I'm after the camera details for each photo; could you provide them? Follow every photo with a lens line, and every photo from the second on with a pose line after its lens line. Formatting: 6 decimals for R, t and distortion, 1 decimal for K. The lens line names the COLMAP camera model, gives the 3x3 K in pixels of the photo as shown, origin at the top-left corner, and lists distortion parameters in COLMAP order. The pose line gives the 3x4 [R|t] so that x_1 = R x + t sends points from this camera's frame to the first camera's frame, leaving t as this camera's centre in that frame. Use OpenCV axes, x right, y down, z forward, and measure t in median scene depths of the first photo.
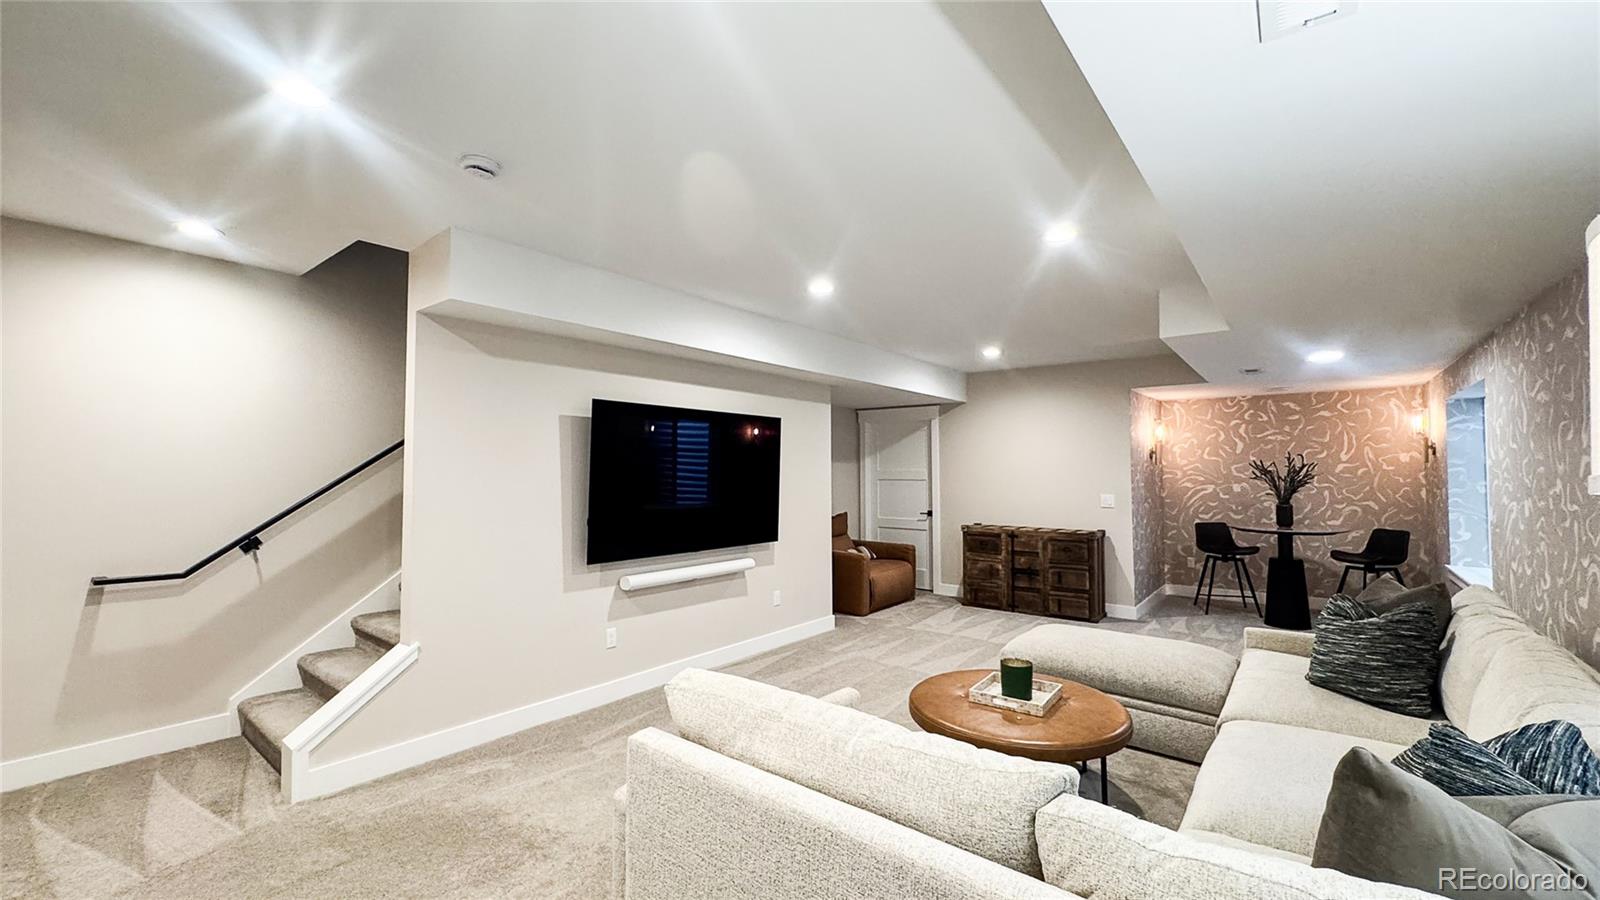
lens RADIAL K [[639.9, 0, 797.1], [0, 639.9, 449.6], [0, 0, 1]] dist [-0.002378, -0.000363]
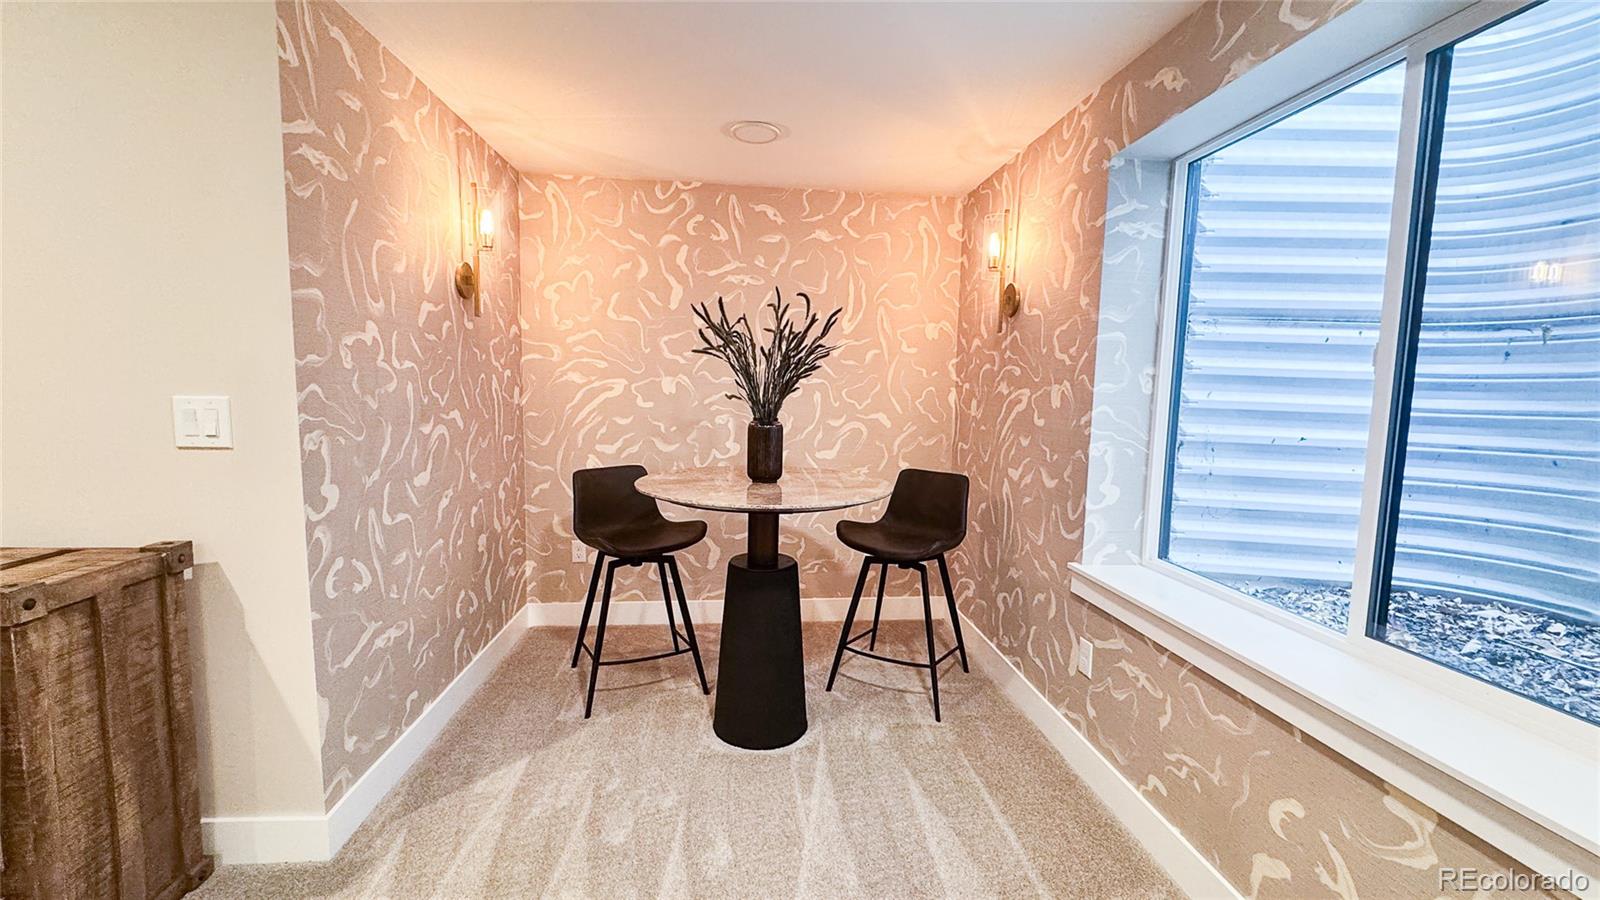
lens RADIAL K [[639.9, 0, 792.4], [0, 639.9, 449.0], [0, 0, 1]] dist [-0.002378, -0.000363]
pose [[0.719117, -0.049191, 0.693146, 0.469742], [-0.047458, 0.991686, 0.119614, 0.050034], [-0.693267, -0.118911, 0.710804, 0.660280]]
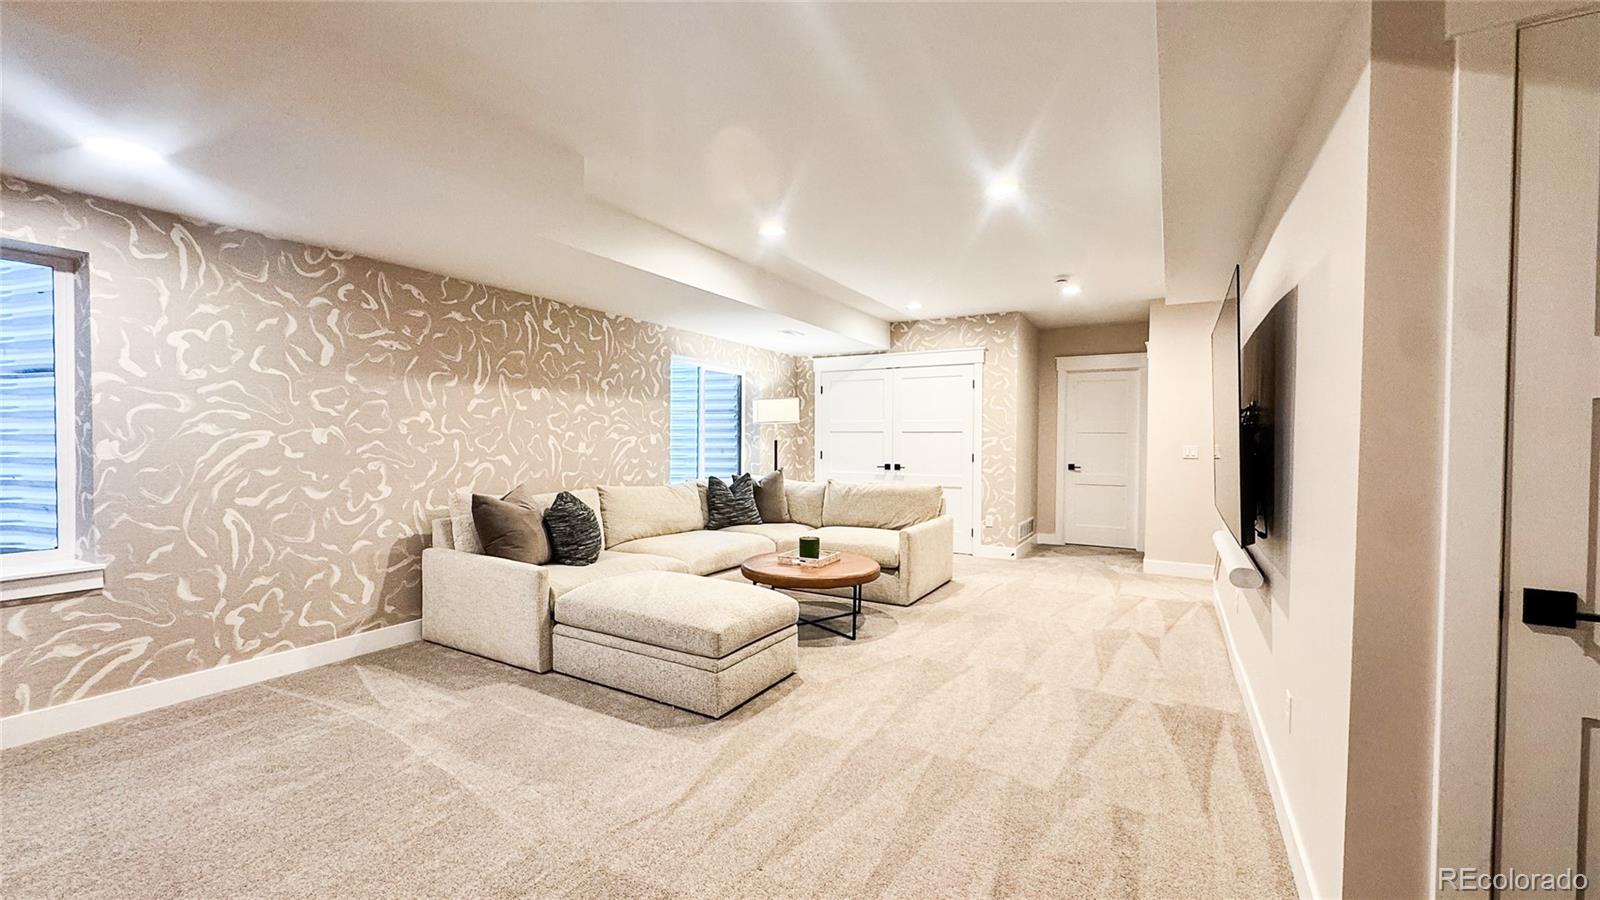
lens RADIAL K [[639.9, 0, 798.7], [0, 639.9, 448.1], [0, 0, 1]] dist [-0.002378, -0.000363]
pose [[-0.141032, -0.016814, 0.989862, 0.166249], [-0.048123, 0.998790, 0.010109, 0.050490], [-0.988835, -0.046210, -0.141670, 0.770990]]
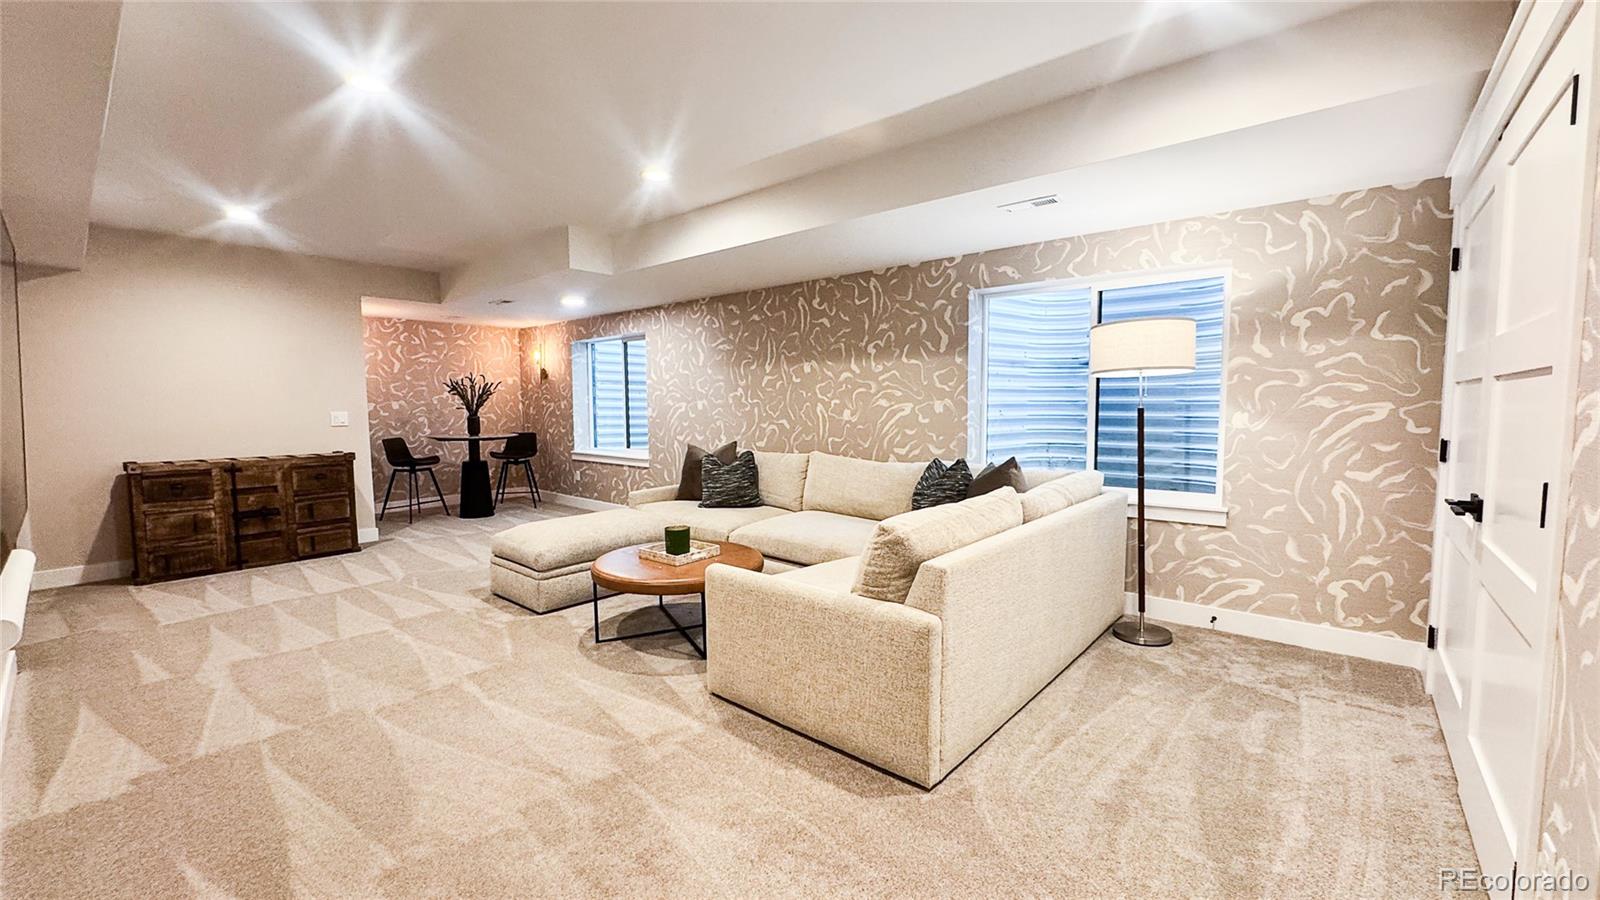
lens RADIAL K [[639.9, 0, 802.2], [0, 639.9, 447.3], [0, 0, 1]] dist [-0.002378, -0.000363]
pose [[0.028200, -0.070390, 0.997121, -0.384784], [-0.028833, 0.997045, 0.071200, 0.037435], [-0.999186, -0.030758, 0.026087, 0.324674]]
